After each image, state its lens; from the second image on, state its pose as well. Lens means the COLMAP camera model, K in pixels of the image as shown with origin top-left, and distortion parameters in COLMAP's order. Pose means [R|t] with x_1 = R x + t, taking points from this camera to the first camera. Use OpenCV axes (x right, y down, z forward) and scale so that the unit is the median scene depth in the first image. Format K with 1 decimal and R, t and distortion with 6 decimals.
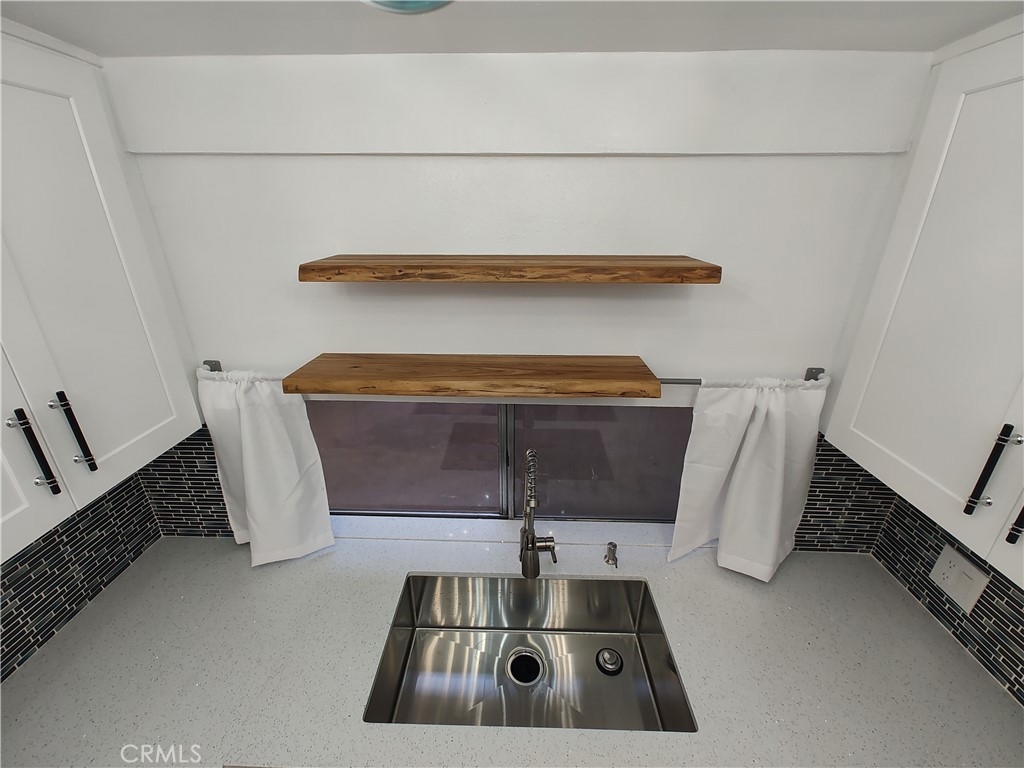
lens RADIAL K [[425.3, 0, 509.1], [0, 425.3, 385.4], [0, 0, 1]] dist [-0.000203, 0.000232]
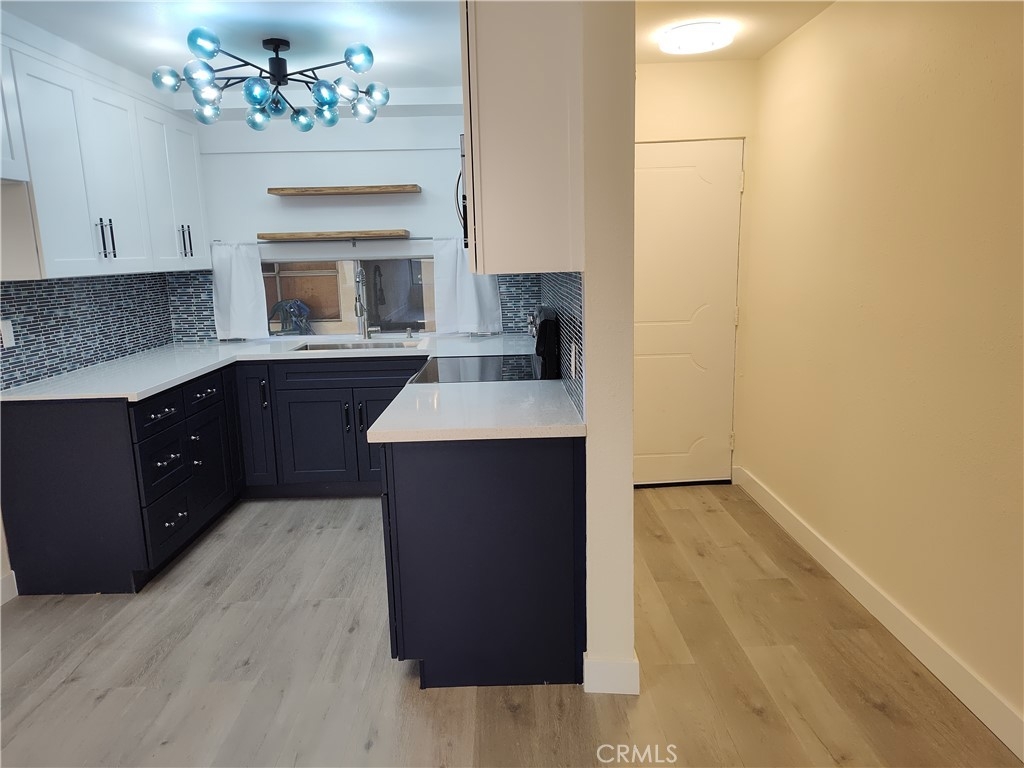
lens RADIAL K [[696.2, 0, 512.0], [0, 696.2, 384.0], [0, 0, 1]] dist [0.050334, -0.076428]
pose [[0.998807, -0.034611, 0.034462, 0.713209], [0.041021, 0.977422, -0.207276, 1.575584], [-0.026510, 0.208443, 0.977675, -2.585203]]
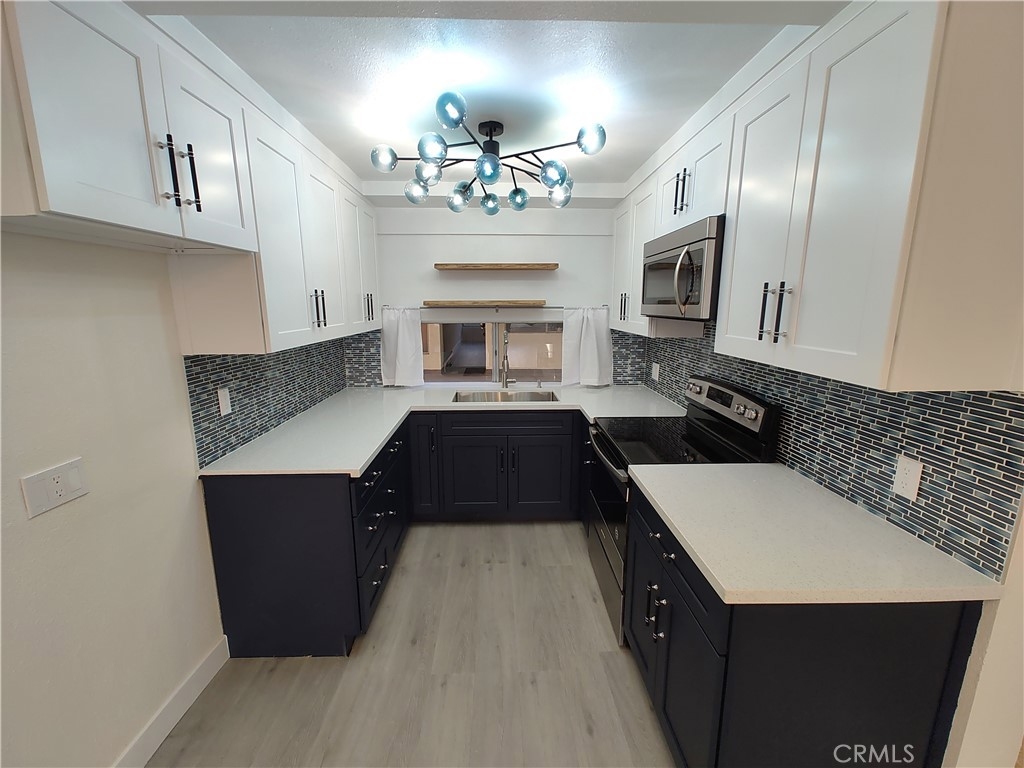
lens RADIAL K [[425.3, 0, 509.1], [0, 425.3, 385.4], [0, 0, 1]] dist [-0.000203, 0.000232]
pose [[0.998322, -0.012057, 0.056630, -0.087342], [0.023293, 0.979069, -0.202192, 1.062631], [-0.053007, 0.203172, 0.977707, -1.662544]]
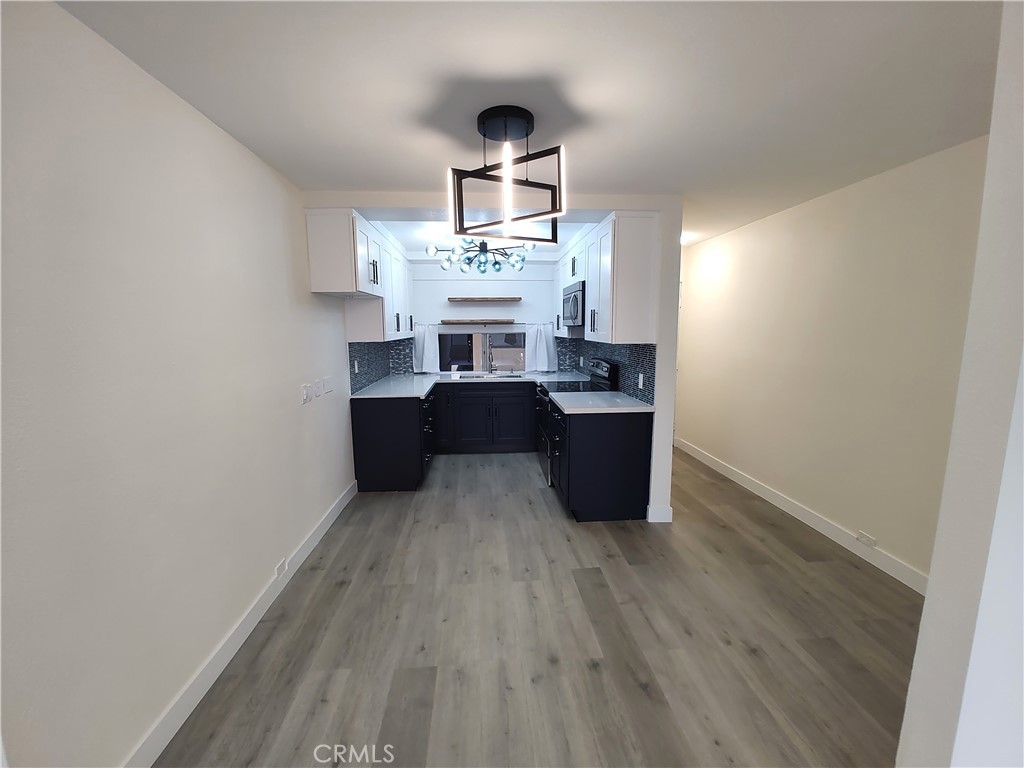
lens RADIAL K [[428.4, 0, 512.0], [0, 428.4, 384.0], [0, 0, 1]] dist [-0.025591, 0.000117]
pose [[0.994472, -0.019434, 0.103192, -0.202907], [0.045578, 0.965213, -0.257463, 1.824399], [-0.094599, 0.260743, 0.960762, -3.324168]]
